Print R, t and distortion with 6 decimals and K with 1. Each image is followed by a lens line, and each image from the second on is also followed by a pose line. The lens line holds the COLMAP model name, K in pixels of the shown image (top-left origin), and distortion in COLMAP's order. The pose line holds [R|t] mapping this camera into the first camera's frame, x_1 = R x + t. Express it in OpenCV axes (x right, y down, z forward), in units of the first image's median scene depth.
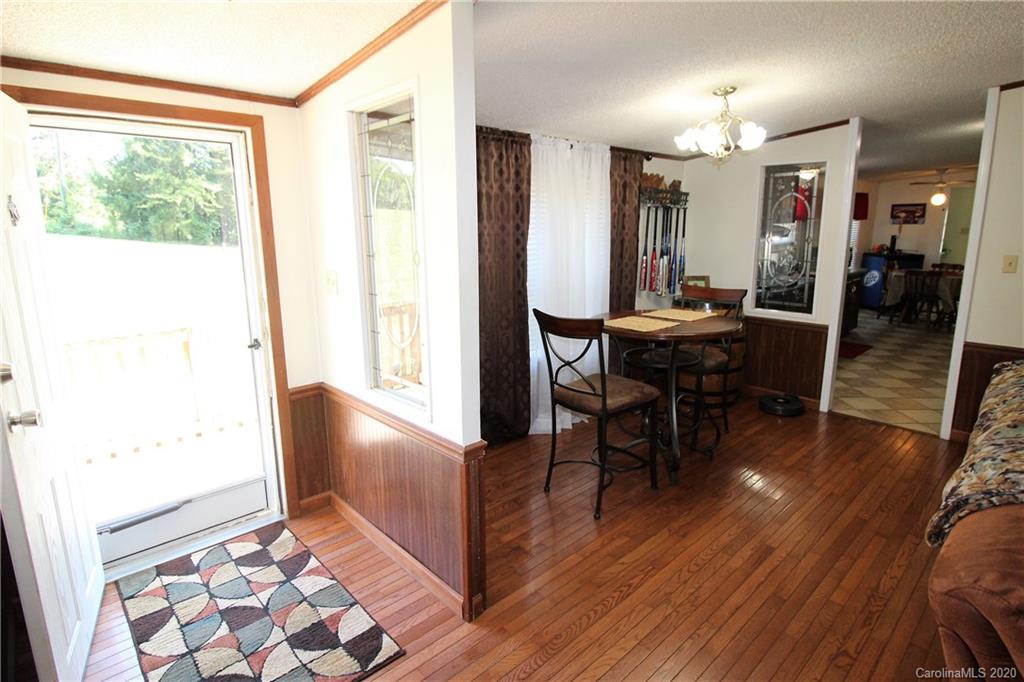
lens RADIAL K [[532.2, 0, 515.5], [0, 532.2, 333.0], [0, 0, 1]] dist [0.000462, -0.009643]
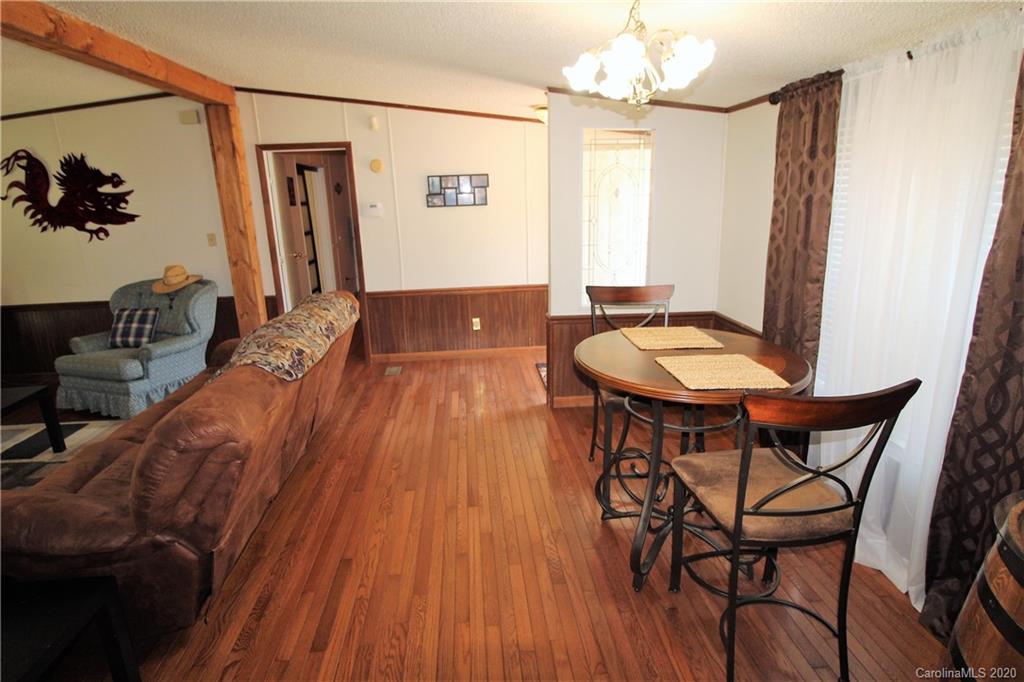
lens RADIAL K [[532.2, 0, 514.9], [0, 532.2, 328.1], [0, 0, 1]] dist [0.000462, -0.009643]
pose [[-0.609539, 0.222128, -0.761000, 0.365813], [-0.124301, 0.921289, 0.368477, -0.109484], [0.782951, 0.319194, -0.533951, 0.476285]]
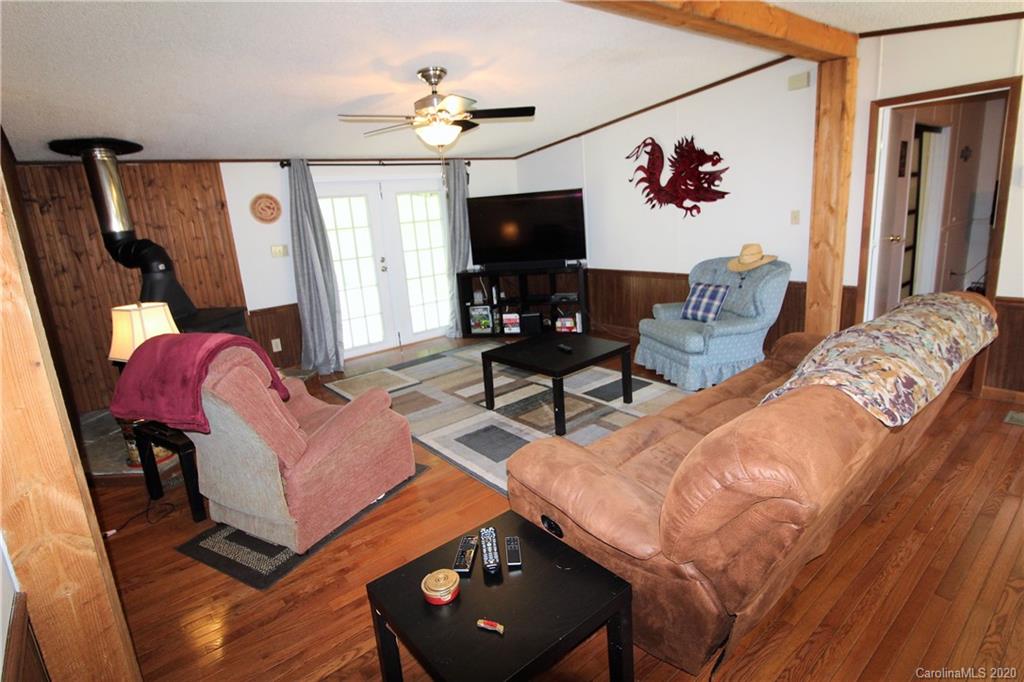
lens RADIAL K [[532.2, 0, 522.5], [0, 532.2, 329.8], [0, 0, 1]] dist [0.000462, -0.009643]
pose [[-0.995471, 0.068211, 0.066215, 0.345811], [0.089774, 0.903651, 0.418756, -0.087406], [-0.031271, 0.422804, -0.905682, 0.408153]]
